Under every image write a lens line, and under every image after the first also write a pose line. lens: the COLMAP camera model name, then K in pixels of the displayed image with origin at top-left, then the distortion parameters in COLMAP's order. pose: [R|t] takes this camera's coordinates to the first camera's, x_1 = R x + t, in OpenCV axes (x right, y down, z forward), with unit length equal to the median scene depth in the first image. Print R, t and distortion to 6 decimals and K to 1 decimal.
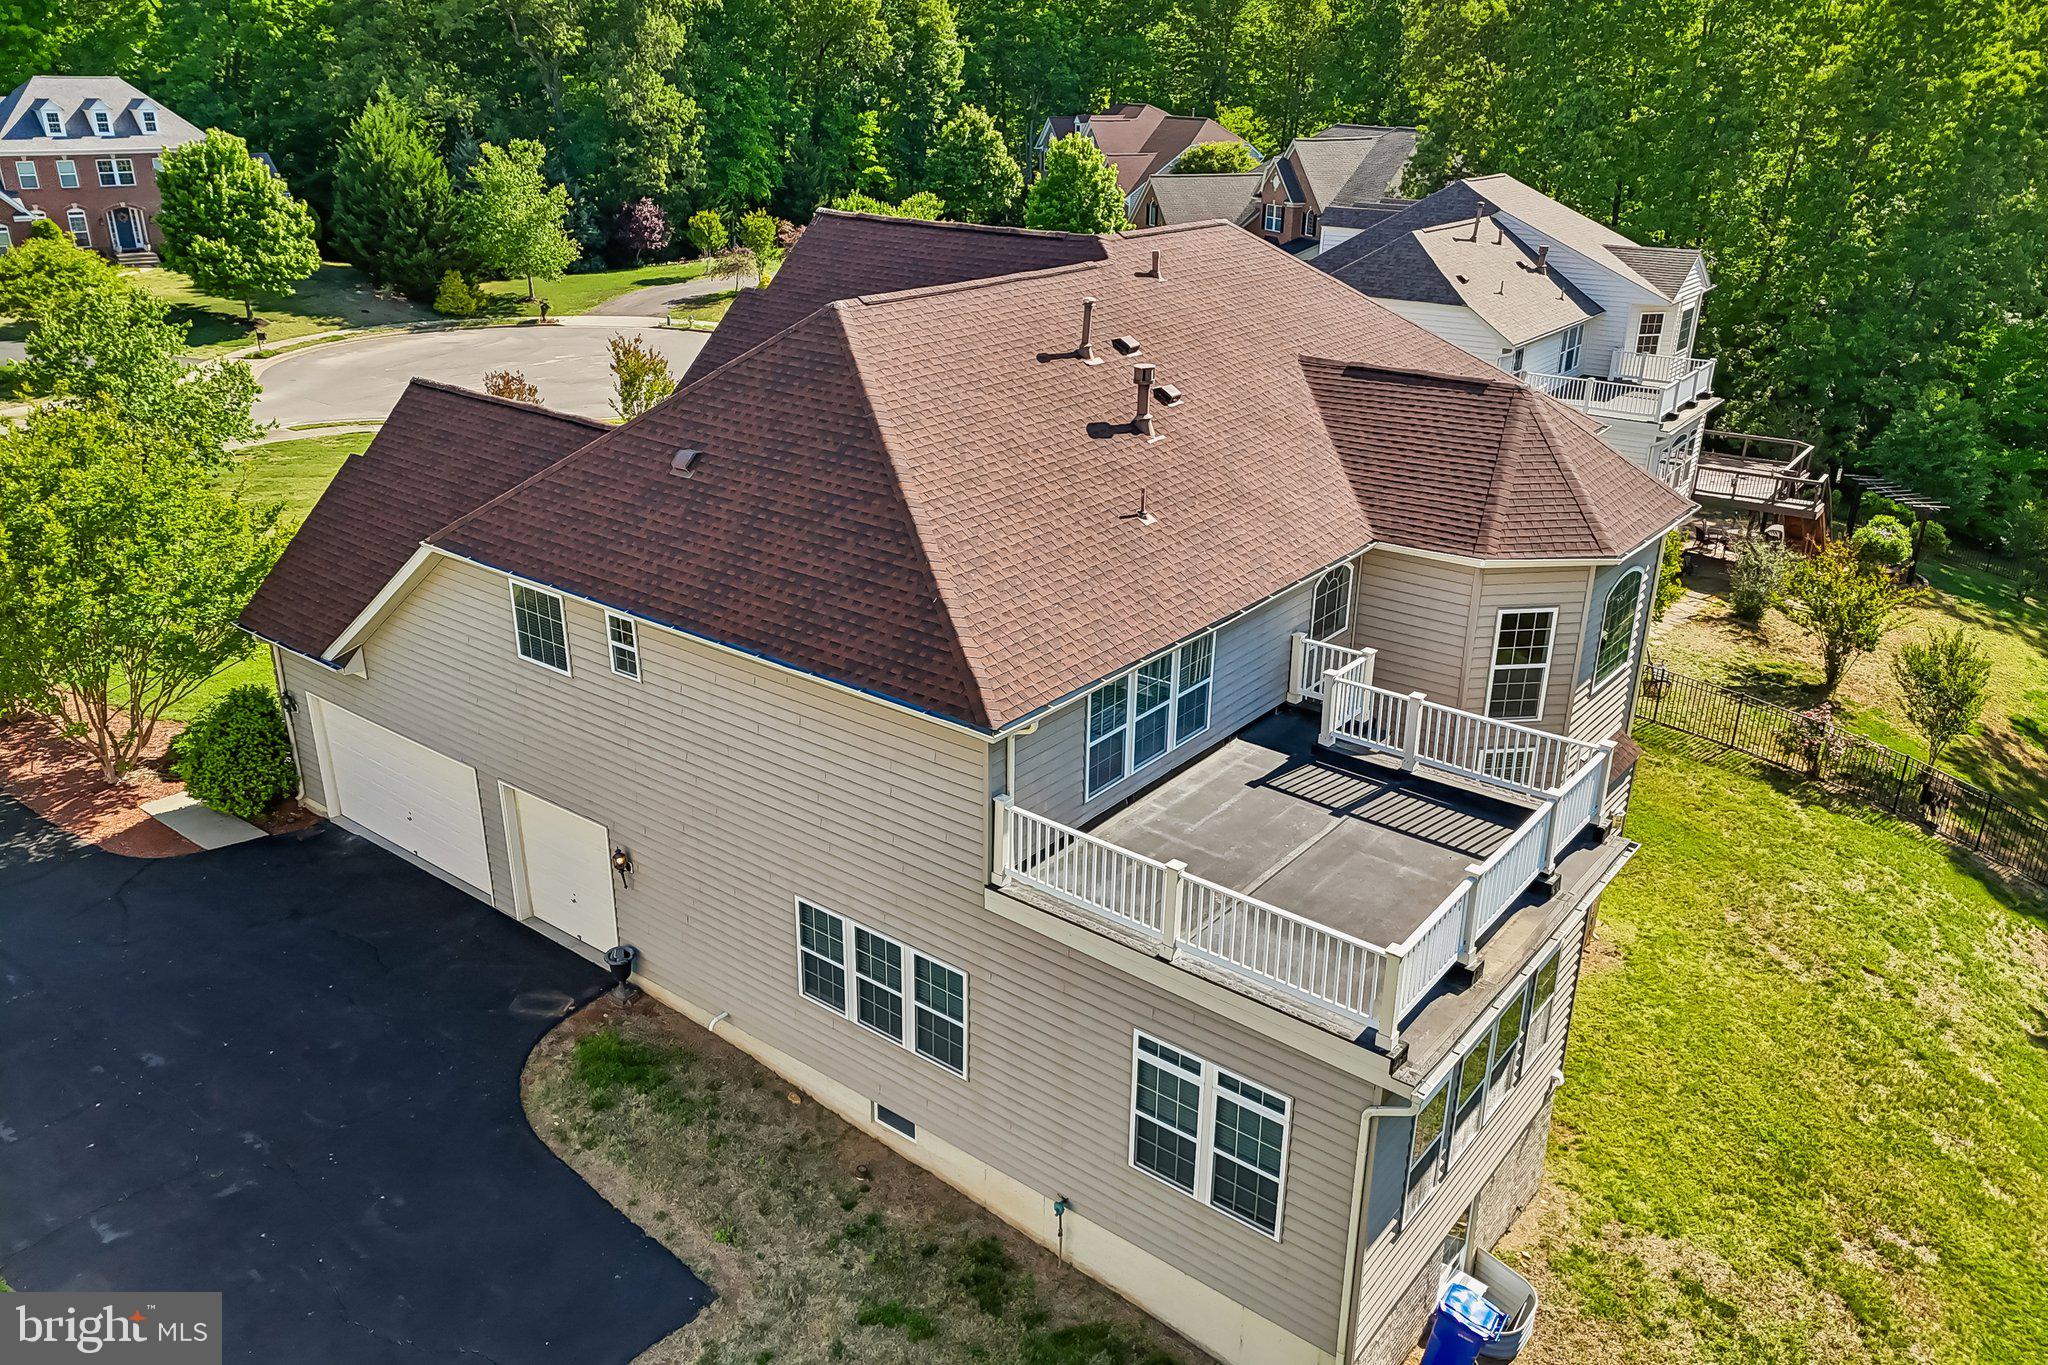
lens RADIAL K [[1501.9, 0, 1022.2], [0, 1501.9, 683.0], [0, 0, 1]] dist [0.069350, -0.065331]
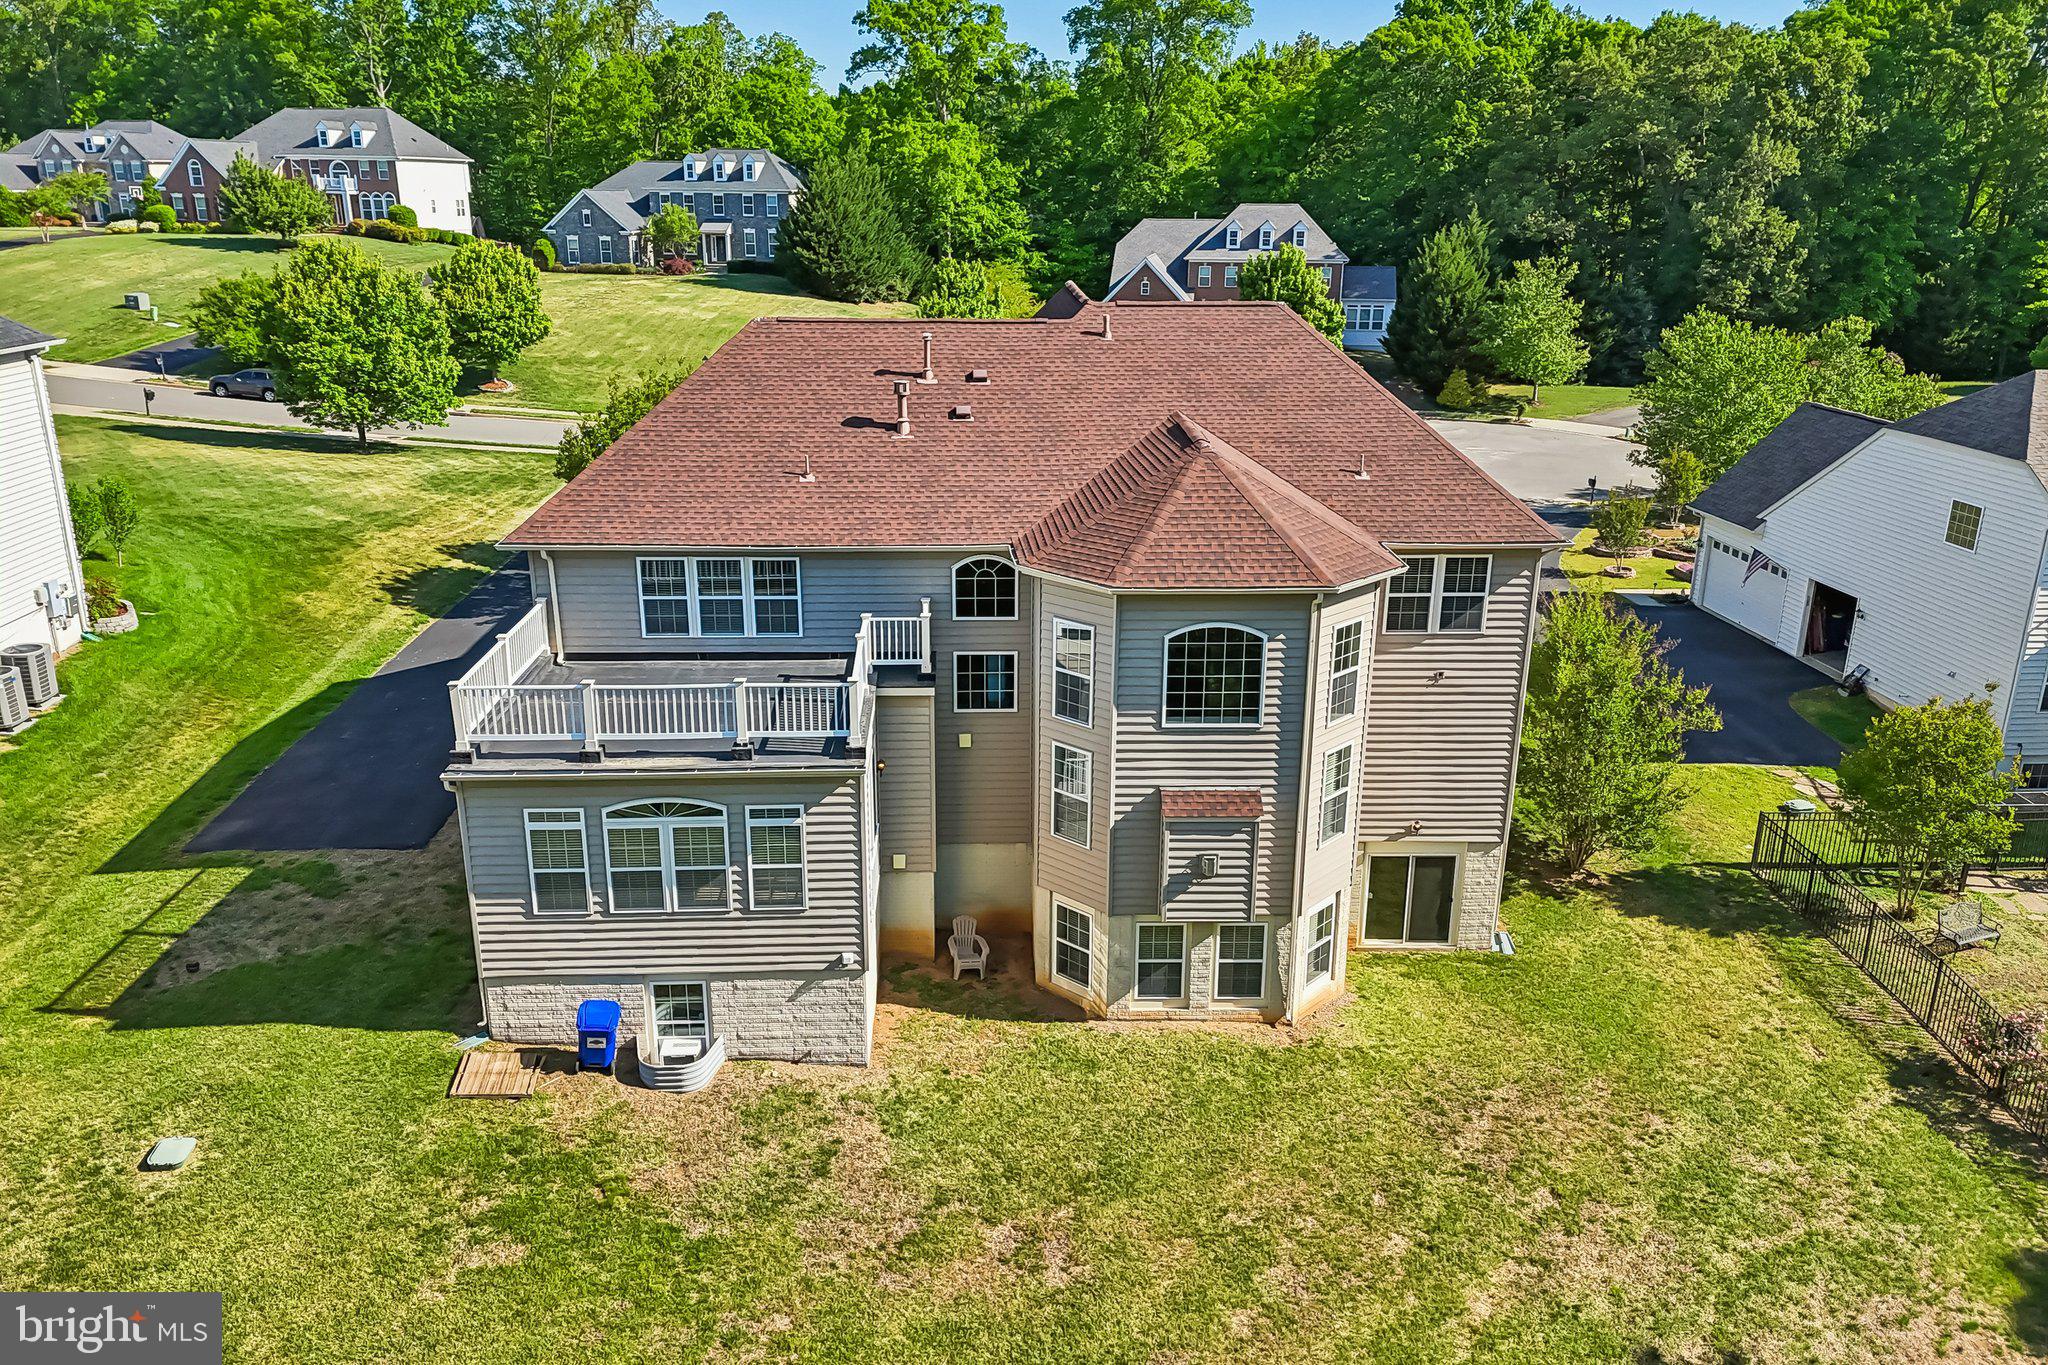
lens RADIAL K [[1501.9, 0, 1030.7], [0, 1501.9, 683.2], [0, 0, 1]] dist [0.069350, -0.065331]
pose [[0.650266, 0.232854, -0.723141, 1.239450], [-0.288805, 0.956174, 0.048192, -0.054177], [0.702671, 0.177509, 0.689017, 0.215121]]
